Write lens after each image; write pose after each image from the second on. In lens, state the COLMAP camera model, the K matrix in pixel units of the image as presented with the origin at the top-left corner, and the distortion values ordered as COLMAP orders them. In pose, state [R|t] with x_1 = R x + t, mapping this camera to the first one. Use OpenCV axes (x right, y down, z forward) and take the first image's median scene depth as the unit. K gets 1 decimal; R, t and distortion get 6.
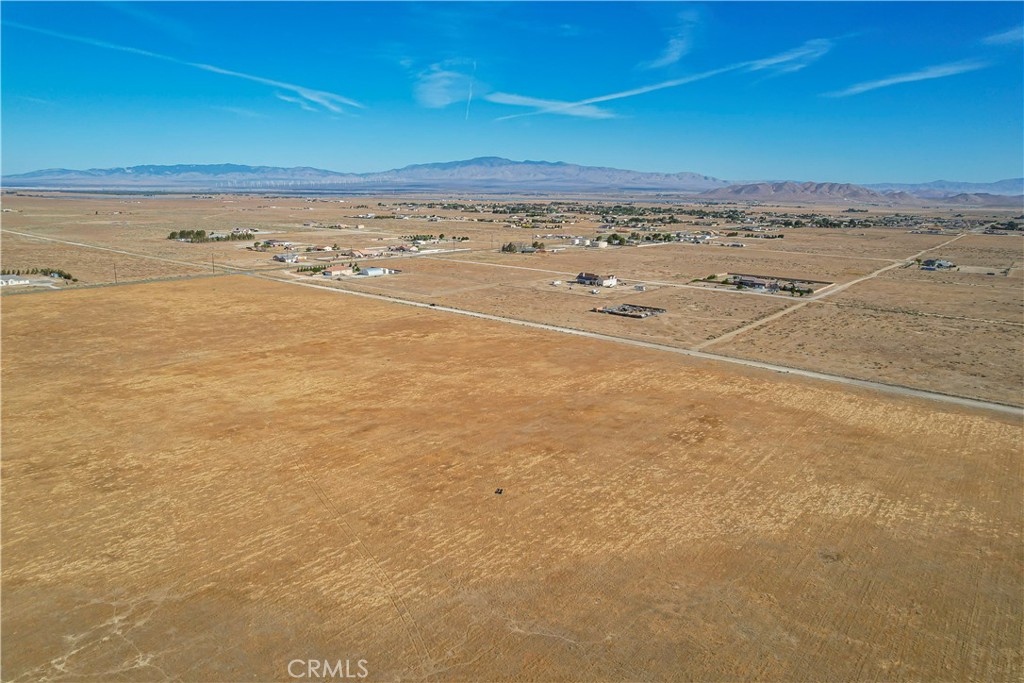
lens RADIAL K [[653.4, 0, 510.0], [0, 653.4, 344.2], [0, 0, 1]] dist [-0.074736, 0.068772]
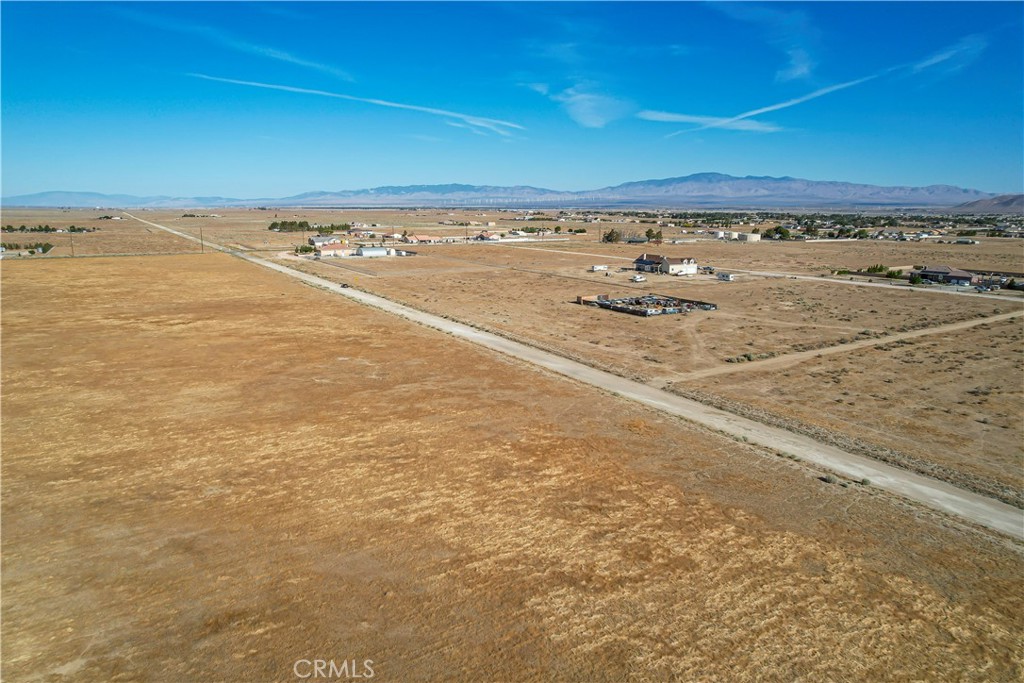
lens RADIAL K [[655.6, 0, 510.3], [0, 655.6, 335.0], [0, 0, 1]] dist [-0.077511, 0.072913]
pose [[0.948663, 0.049923, -0.312324, 0.195122], [-0.062759, 0.997542, -0.031177, -0.002000], [0.309999, 0.049178, 0.949464, 0.359872]]
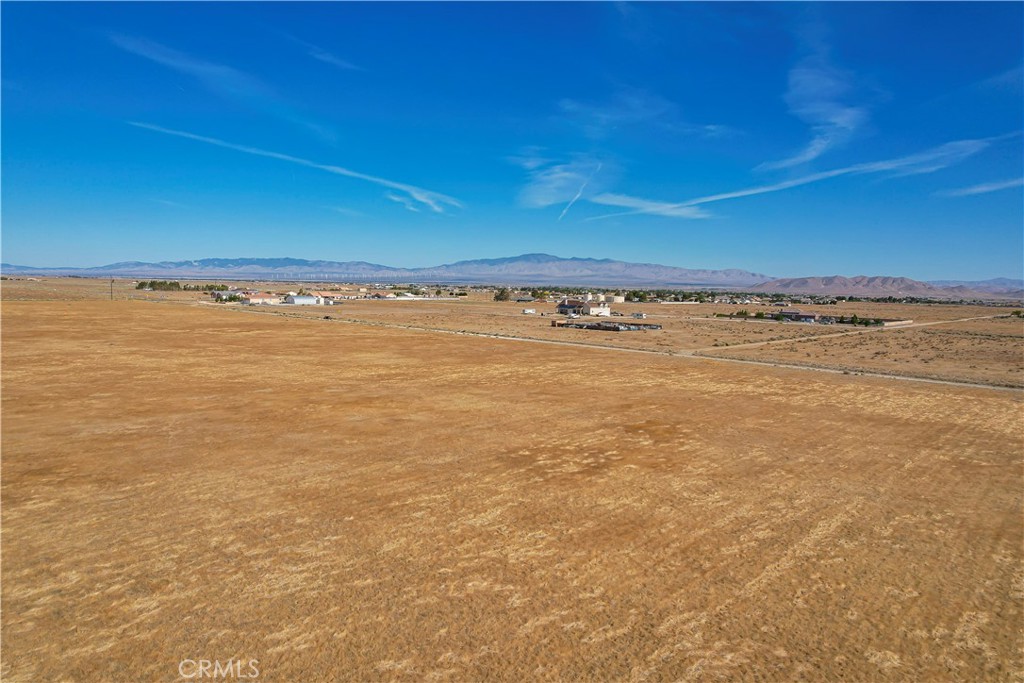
lens RADIAL K [[653.4, 0, 510.0], [0, 653.4, 344.2], [0, 0, 1]] dist [-0.074736, 0.068772]
pose [[0.997311, 0.014239, -0.071891, 0.105067], [-0.024449, 0.989391, -0.143203, 0.051415], [0.069089, 0.144576, 0.987079, 0.264210]]
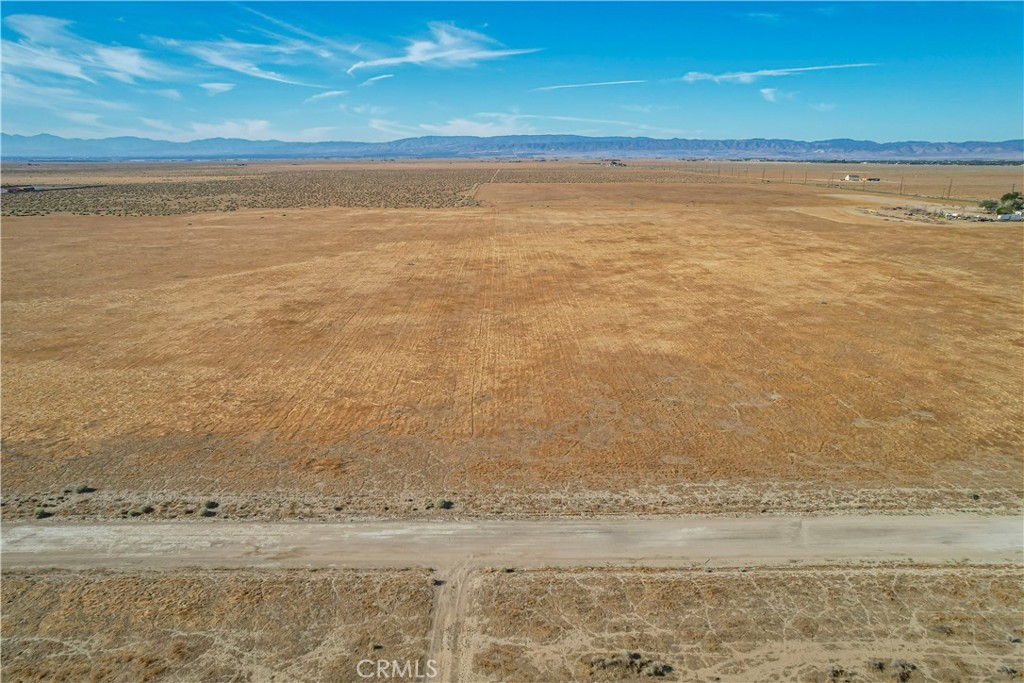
lens RADIAL K [[653.4, 0, 510.0], [0, 653.4, 344.2], [0, 0, 1]] dist [-0.074736, 0.068772]
pose [[-0.762854, 0.165668, -0.624987, 0.232337], [-0.161975, 0.886829, 0.432780, -0.085541], [0.625954, 0.431380, -0.649686, 0.670957]]
